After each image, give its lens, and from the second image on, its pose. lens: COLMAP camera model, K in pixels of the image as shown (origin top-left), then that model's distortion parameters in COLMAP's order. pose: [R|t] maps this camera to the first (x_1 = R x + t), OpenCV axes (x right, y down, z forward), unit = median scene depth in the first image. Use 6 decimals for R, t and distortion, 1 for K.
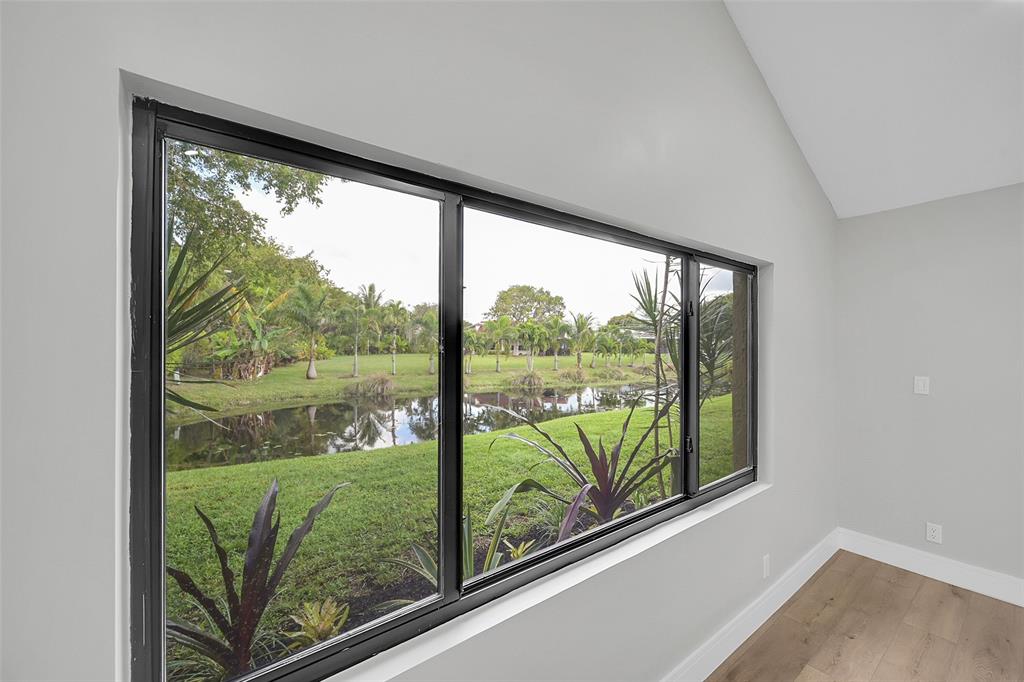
lens RADIAL K [[407.6, 0, 518.3], [0, 407.6, 344.1], [0, 0, 1]] dist [-0.003796, 0.000640]
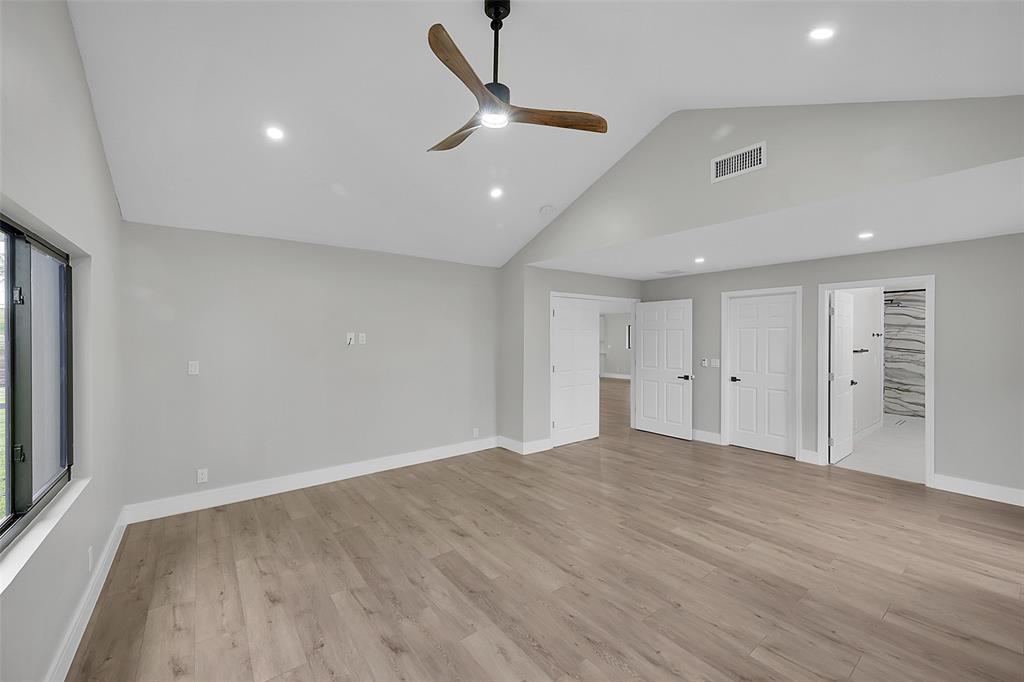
lens RADIAL K [[407.6, 0, 509.7], [0, 407.6, 341.3], [0, 0, 1]] dist [-0.003796, 0.000640]
pose [[-0.002579, -0.009533, 0.999951, -0.329380], [-0.001306, 0.999954, 0.009529, -0.000076], [-0.999996, -0.001281, -0.002592, -0.026414]]
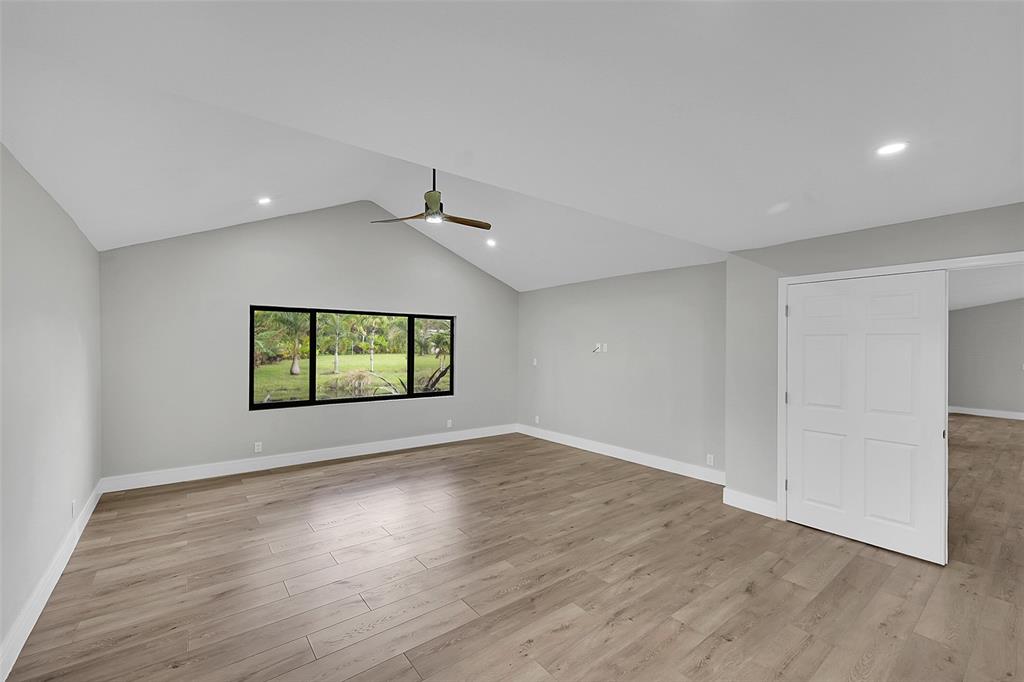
lens RADIAL K [[407.6, 0, 526.9], [0, 407.6, 345.6], [0, 0, 1]] dist [-0.003796, 0.000640]
pose [[0.998984, 0.009903, 0.043973, 0.821257], [-0.009872, 0.999951, -0.000926, 0.000844], [-0.043980, 0.000491, 0.999032, -1.521848]]
